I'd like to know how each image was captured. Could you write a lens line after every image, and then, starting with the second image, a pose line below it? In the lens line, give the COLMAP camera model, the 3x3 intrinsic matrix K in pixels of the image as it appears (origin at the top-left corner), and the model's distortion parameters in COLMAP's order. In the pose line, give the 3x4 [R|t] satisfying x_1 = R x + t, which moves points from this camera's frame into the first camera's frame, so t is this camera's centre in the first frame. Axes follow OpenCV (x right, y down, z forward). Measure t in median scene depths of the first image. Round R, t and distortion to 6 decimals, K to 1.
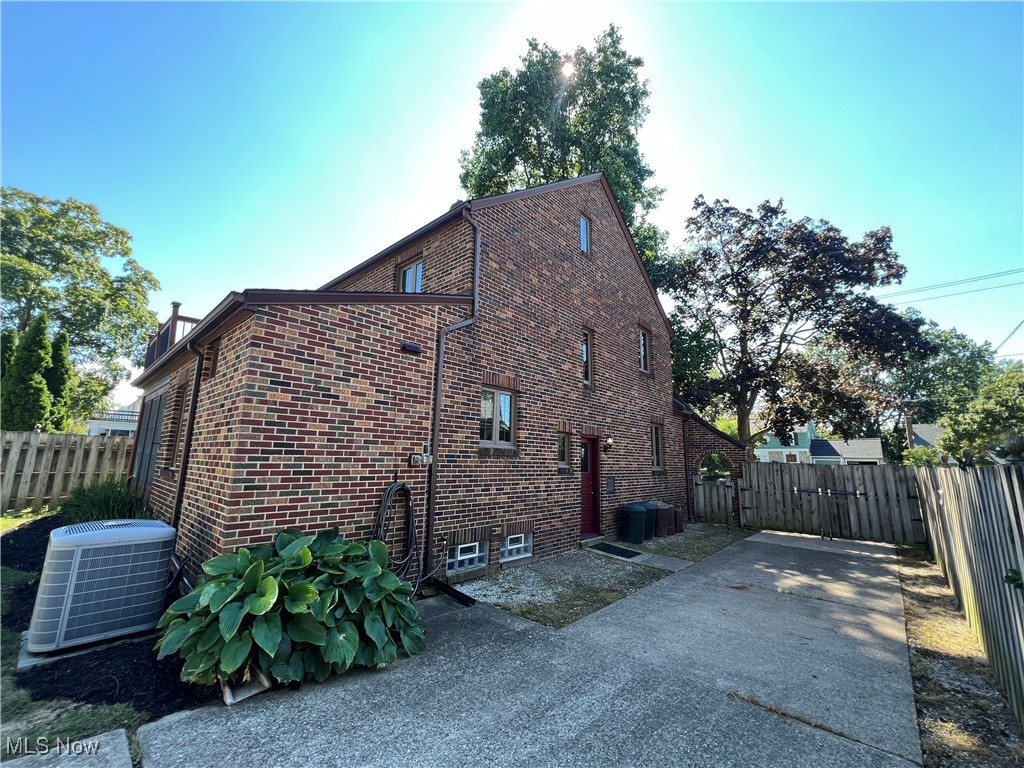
lens RADIAL K [[411.0, 0, 506.5], [0, 411.0, 384.9], [0, 0, 1]] dist [0.000098, 0.000084]
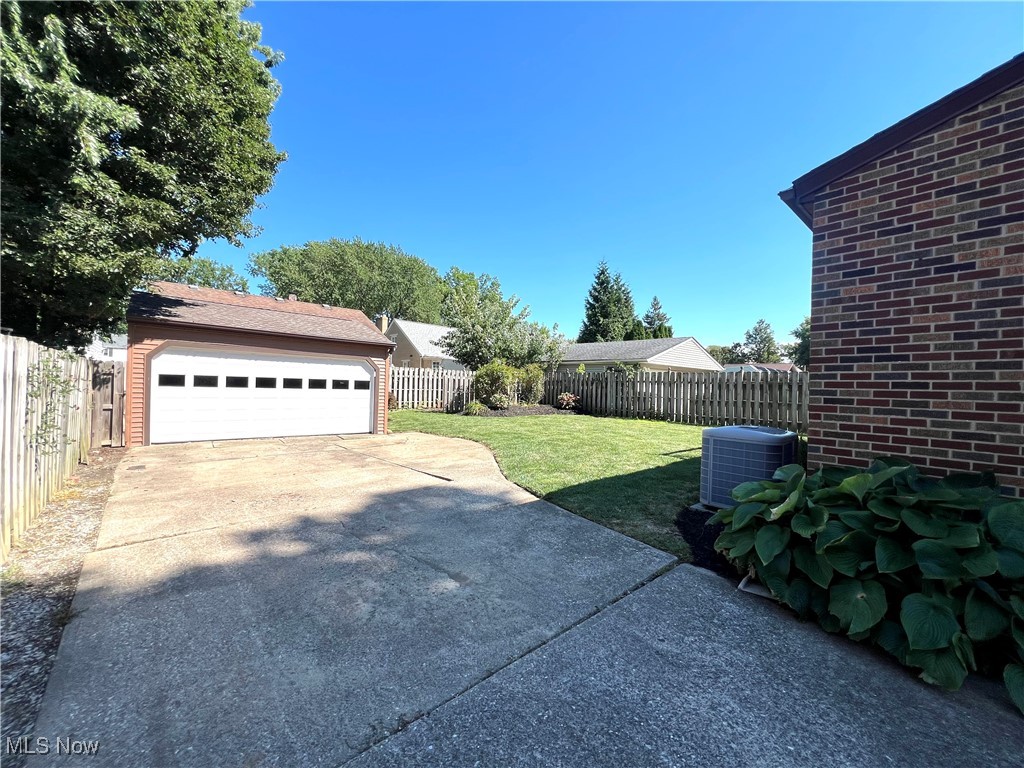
lens RADIAL K [[411.0, 0, 516.3], [0, 411.0, 384.1], [0, 0, 1]] dist [0.000098, 0.000084]
pose [[-0.101648, -0.028247, -0.994419, 0.312045], [0.152834, 0.987287, -0.043667, 0.150473], [0.983010, -0.156420, -0.096039, 0.431152]]
